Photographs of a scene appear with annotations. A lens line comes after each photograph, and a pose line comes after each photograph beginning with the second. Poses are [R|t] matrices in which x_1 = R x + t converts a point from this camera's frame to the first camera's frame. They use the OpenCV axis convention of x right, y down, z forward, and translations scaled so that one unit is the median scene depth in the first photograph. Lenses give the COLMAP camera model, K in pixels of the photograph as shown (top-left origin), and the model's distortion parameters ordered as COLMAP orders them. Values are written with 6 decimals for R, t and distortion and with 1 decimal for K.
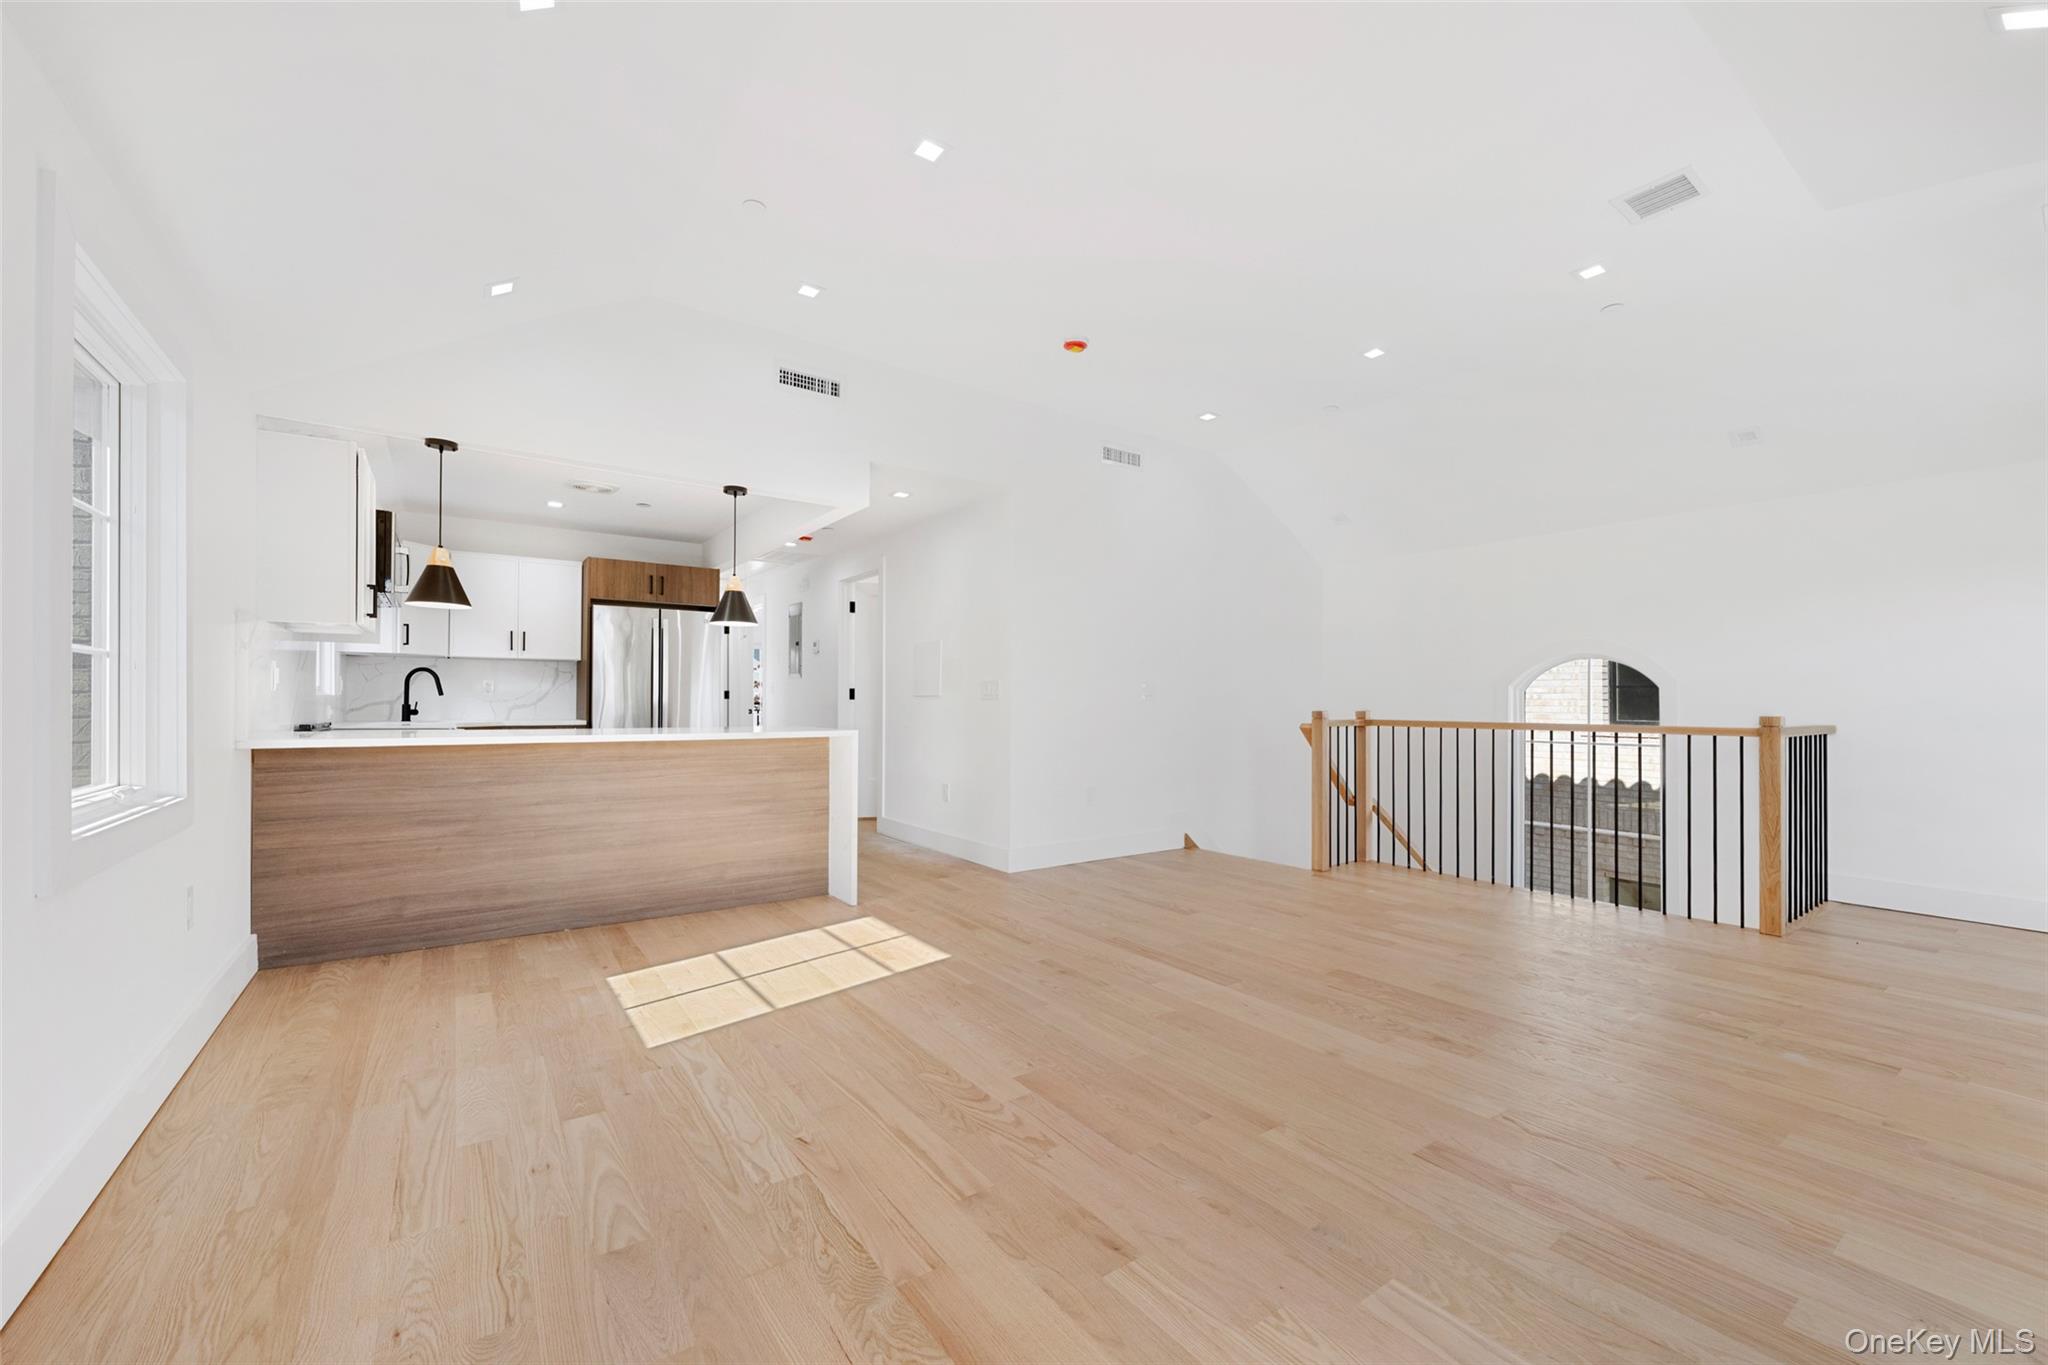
lens RADIAL K [[816.1, 0, 1026.9], [0, 816.1, 697.1], [0, 0, 1]] dist [0.001948, 0.000110]
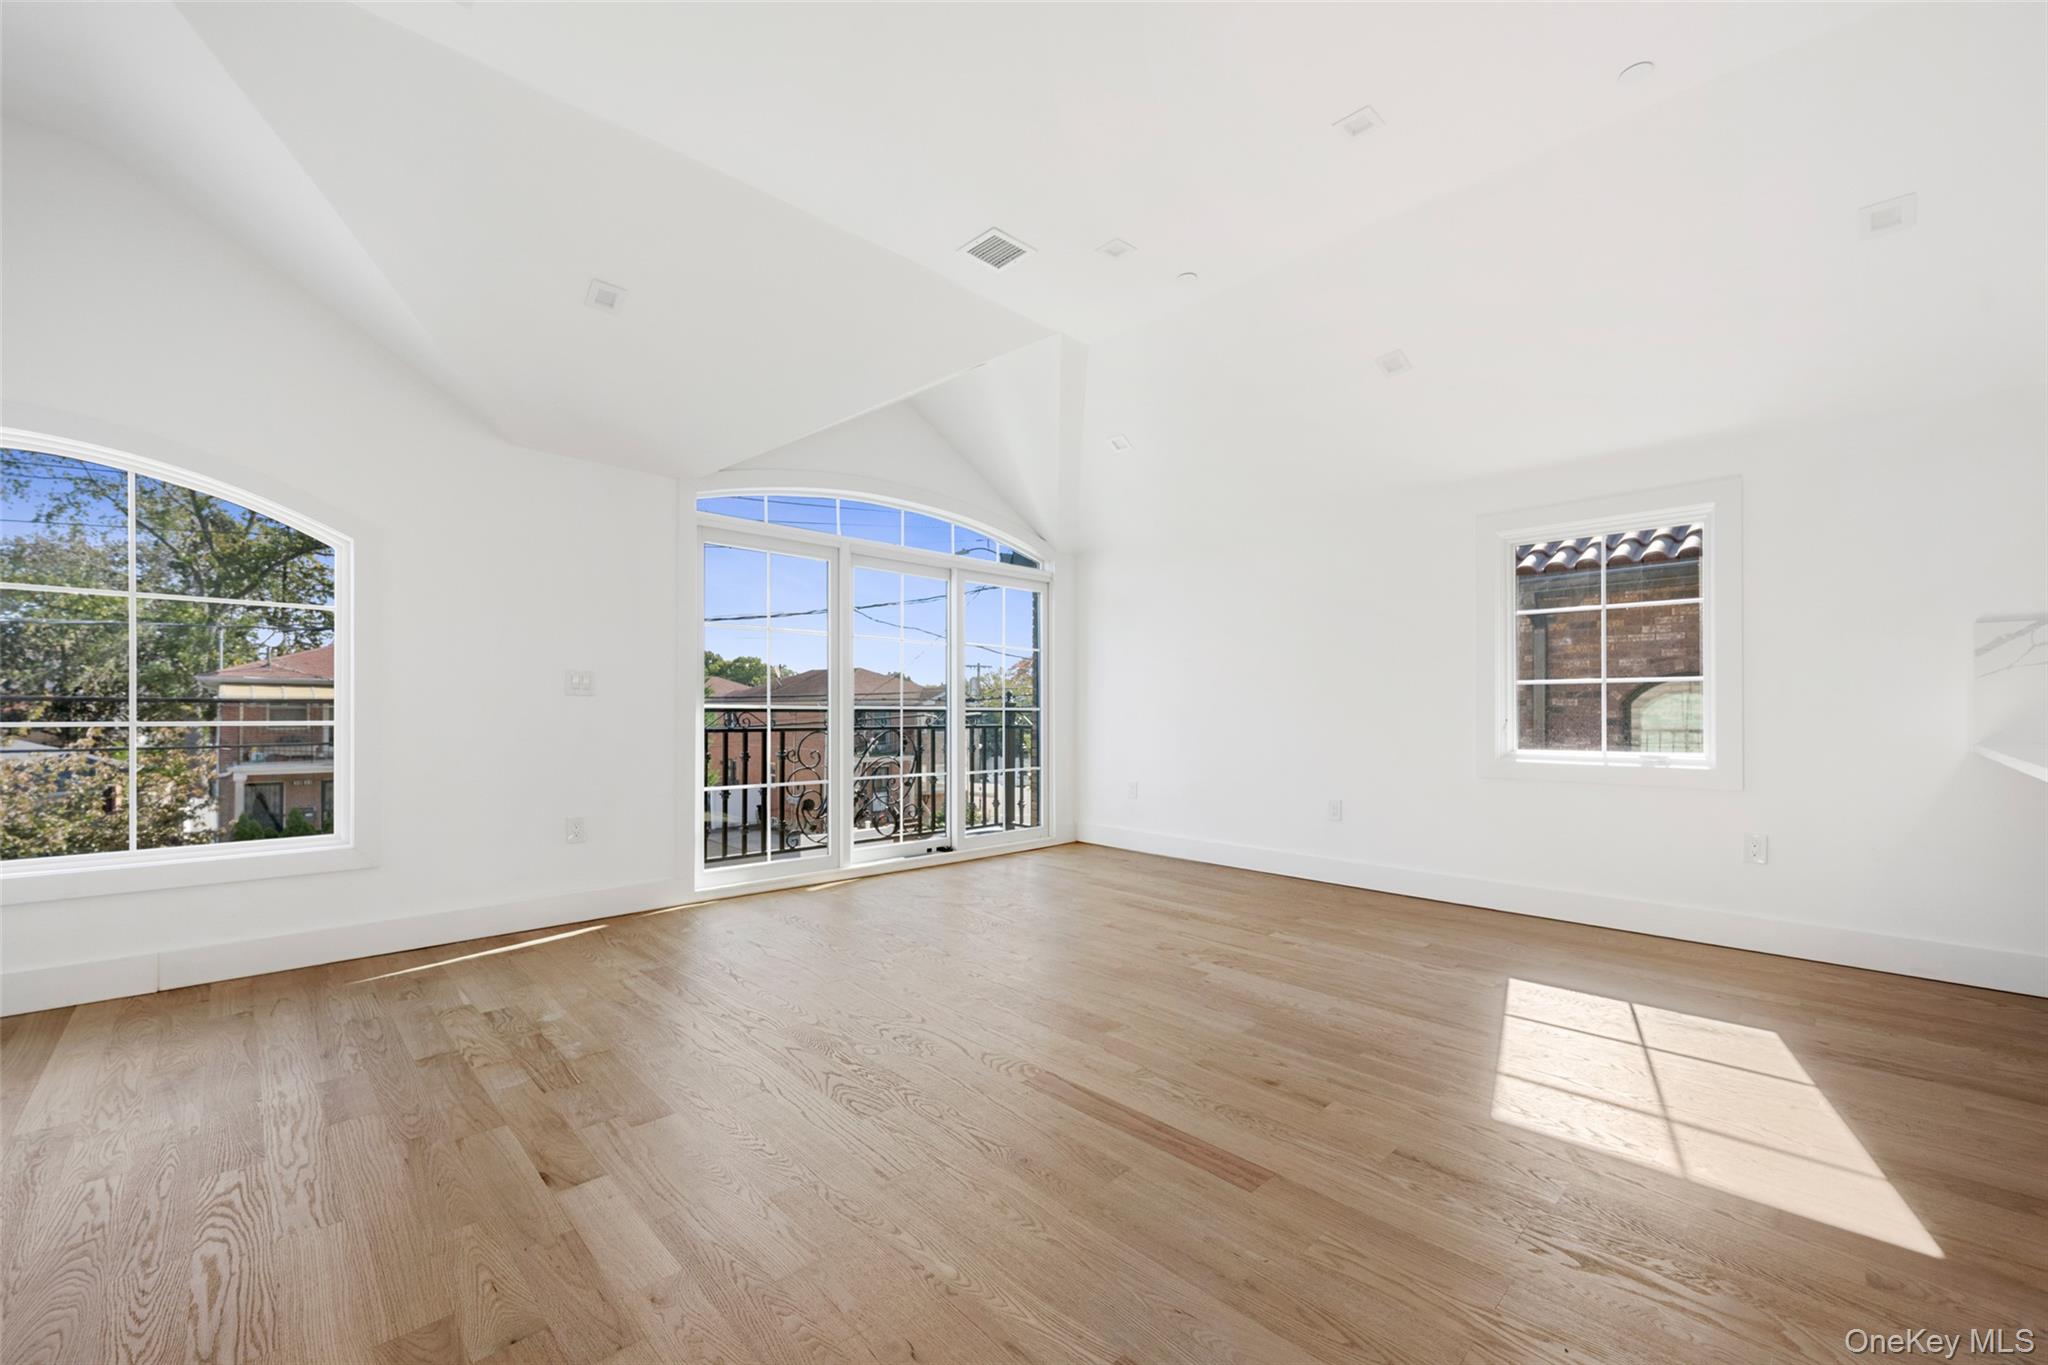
lens RADIAL K [[830.3, 0, 1024.0], [0, 830.3, 682.5], [0, 0, 1]] dist [0.000796, 0.000054]
pose [[-0.988328, -0.011755, -0.151887, 0.477254], [-0.006456, 0.999355, -0.035335, 0.023429], [0.152204, -0.033942, -0.987766, 2.192954]]
